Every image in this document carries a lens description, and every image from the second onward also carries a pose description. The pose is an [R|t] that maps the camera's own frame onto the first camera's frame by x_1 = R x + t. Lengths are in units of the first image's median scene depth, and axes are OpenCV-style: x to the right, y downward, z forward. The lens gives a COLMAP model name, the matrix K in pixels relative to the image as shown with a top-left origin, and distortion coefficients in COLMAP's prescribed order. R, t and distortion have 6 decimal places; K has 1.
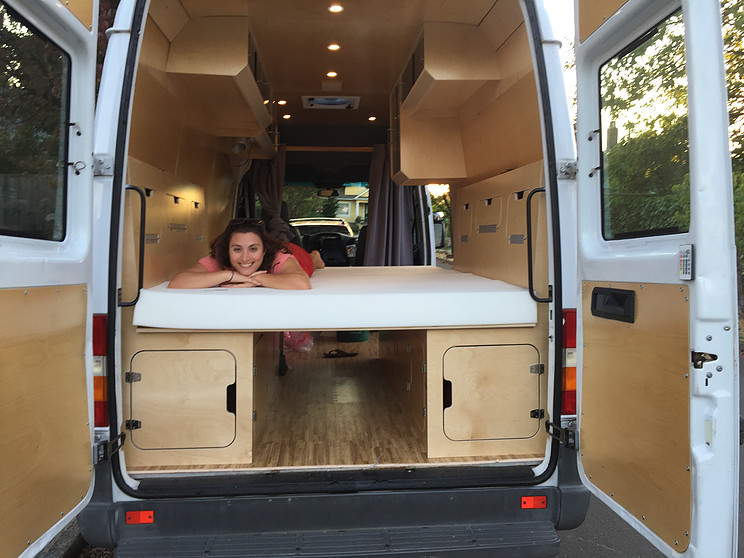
lens RADIAL K [[621.0, 0, 364.5], [0, 621.0, 273.6], [0, 0, 1]] dist [0.017058, -0.033308]
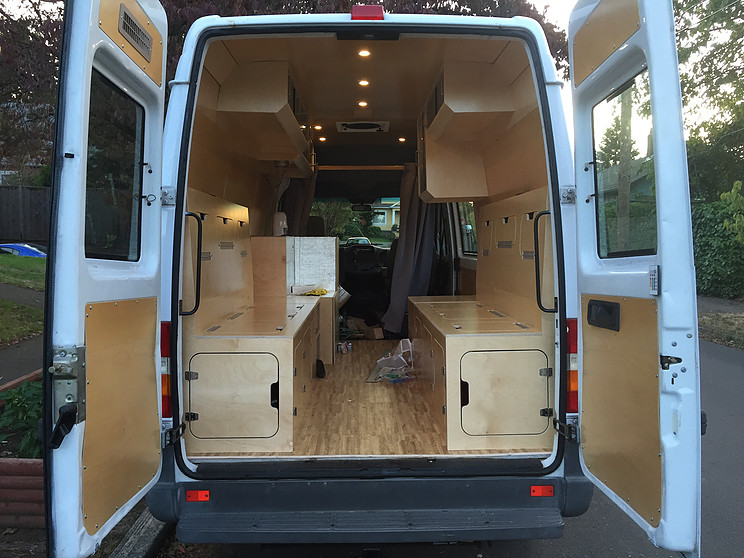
lens RADIAL K [[621.0, 0, 357.9], [0, 621.0, 278.5], [0, 0, 1]] dist [0.017058, -0.033308]
pose [[0.997584, -0.002681, -0.069420, 0.021574], [0.002455, 0.999991, -0.003338, -0.012438], [0.069429, 0.003159, 0.997582, -0.147812]]
